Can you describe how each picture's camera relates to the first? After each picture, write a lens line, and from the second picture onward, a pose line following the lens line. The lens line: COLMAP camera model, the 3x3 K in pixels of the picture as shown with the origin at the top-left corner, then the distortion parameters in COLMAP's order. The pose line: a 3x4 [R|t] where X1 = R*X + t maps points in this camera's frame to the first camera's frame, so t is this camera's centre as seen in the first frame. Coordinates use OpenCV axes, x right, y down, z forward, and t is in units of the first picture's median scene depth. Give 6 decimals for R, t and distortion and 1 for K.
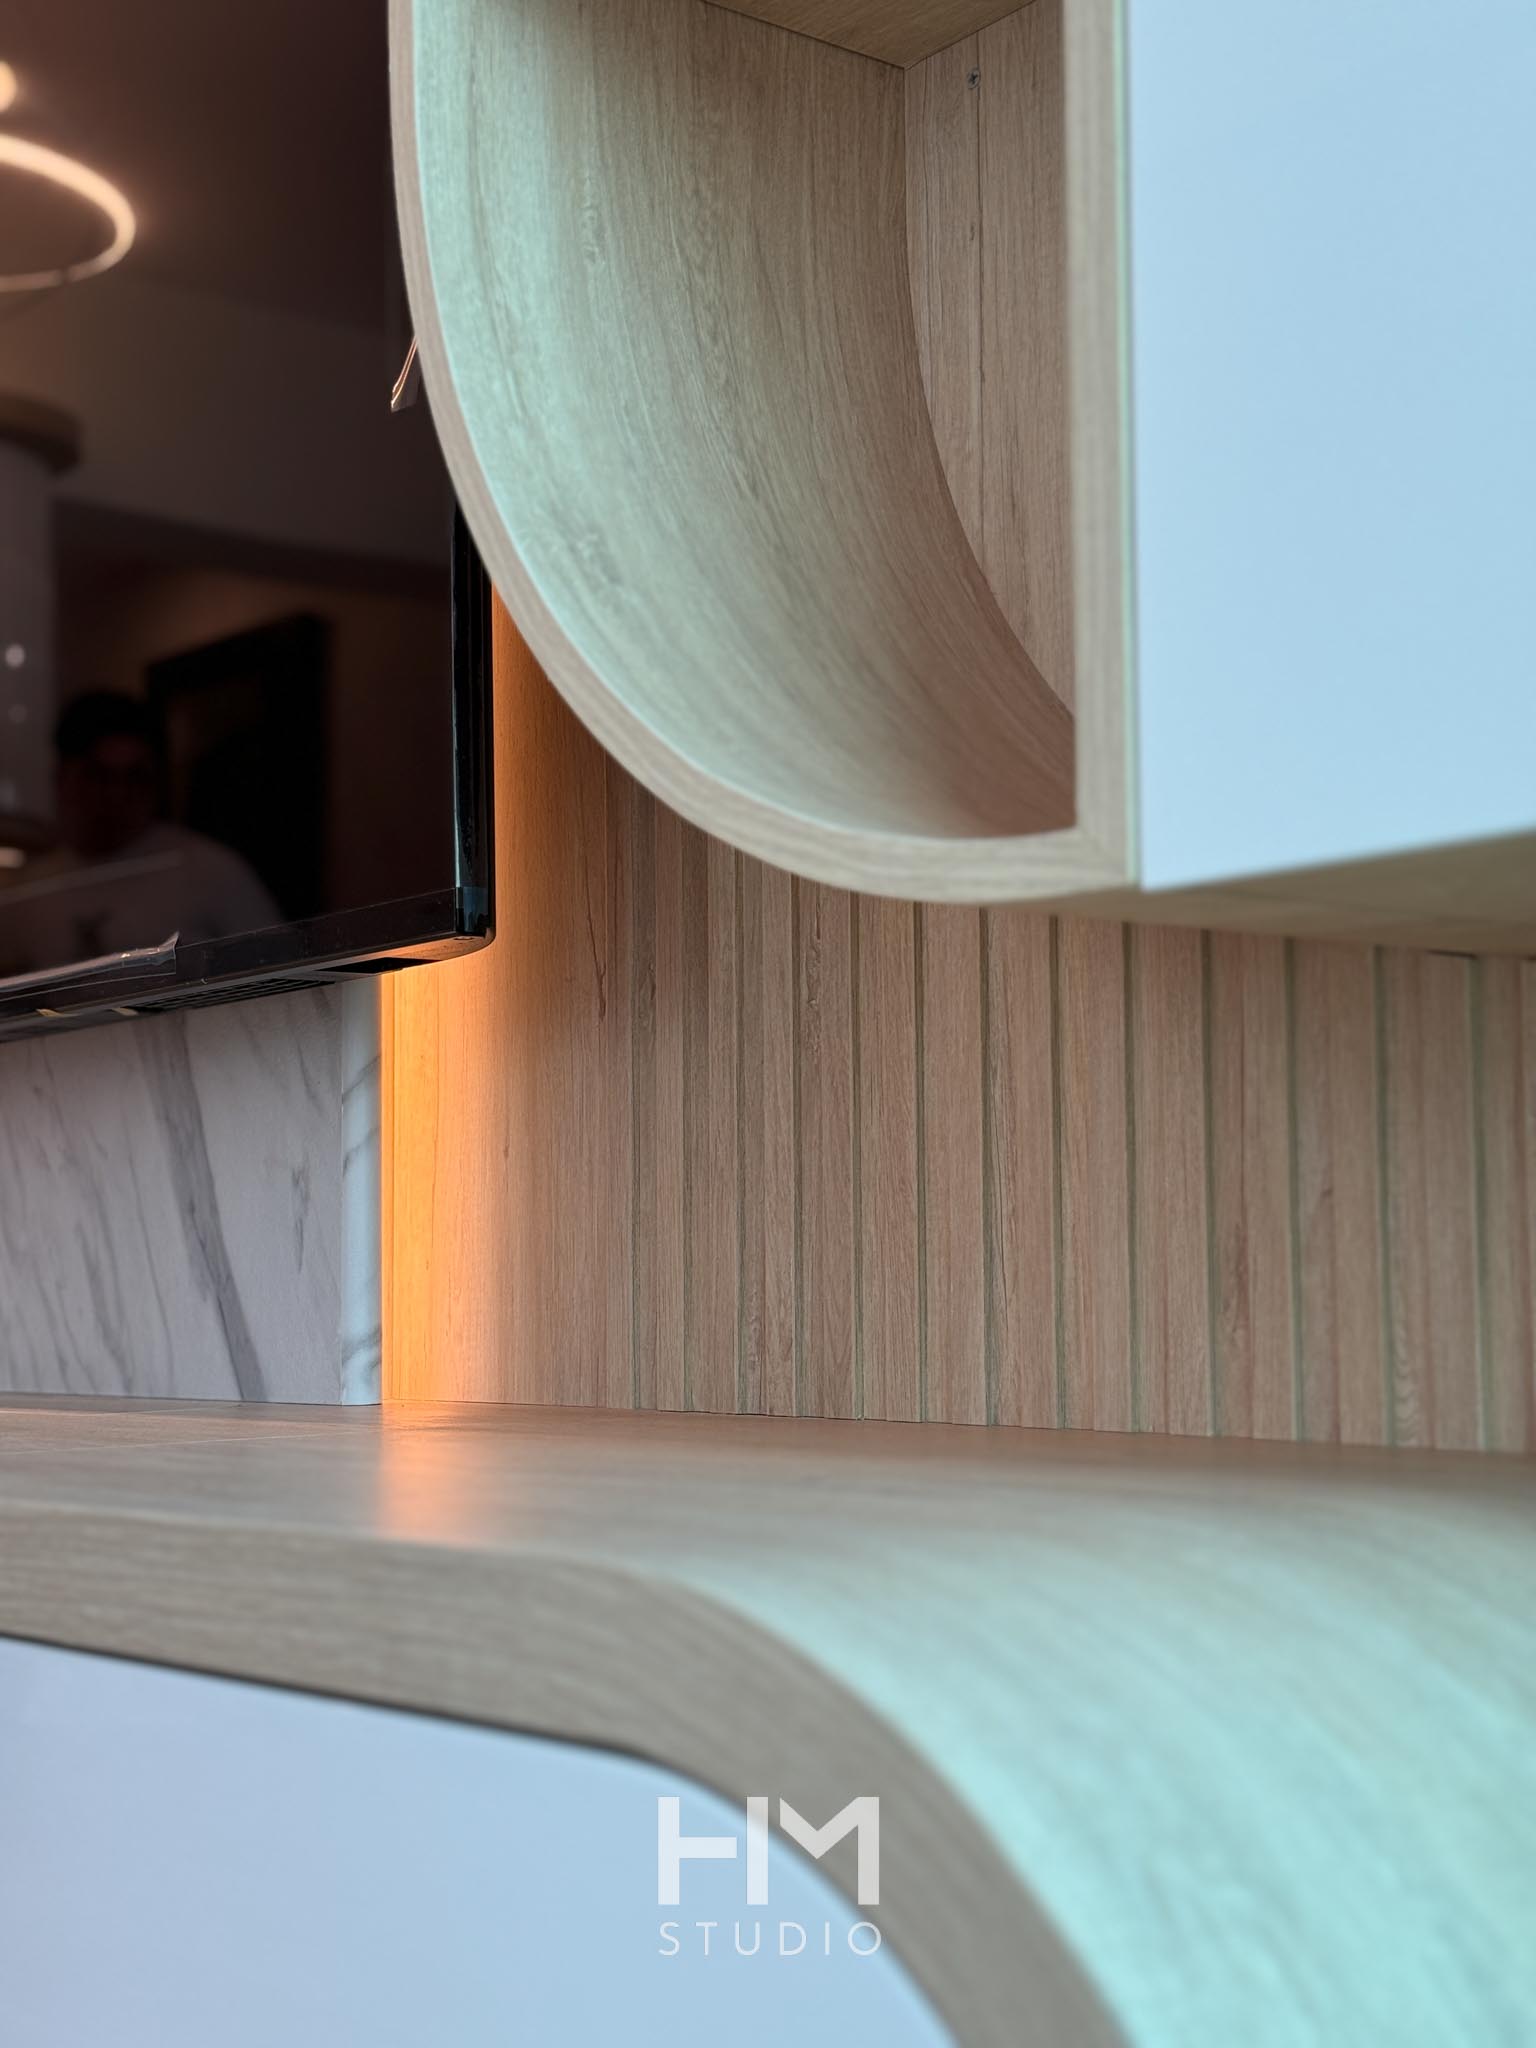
lens RADIAL K [[2903.3, 0, 763.1], [0, 2903.3, 1034.6], [0, 0, 1]] dist [0.115979, 0.000000]
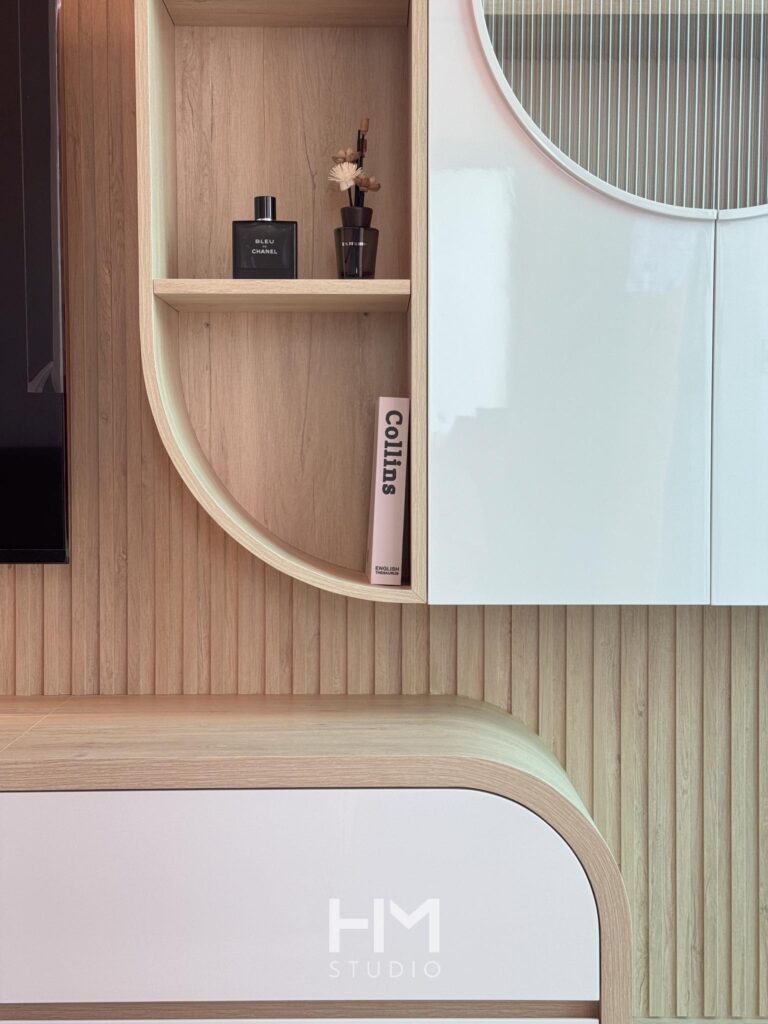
lens RADIAL K [[1413.0, 0, 385.9], [0, 1413.0, 511.2], [0, 0, 1]] dist [0.017714, 0.000000]
pose [[0.626429, -0.014046, 0.779352, -1.192733], [-0.074496, 0.994182, 0.077796, -0.259118], [-0.775910, -0.106792, 0.621738, -0.284617]]
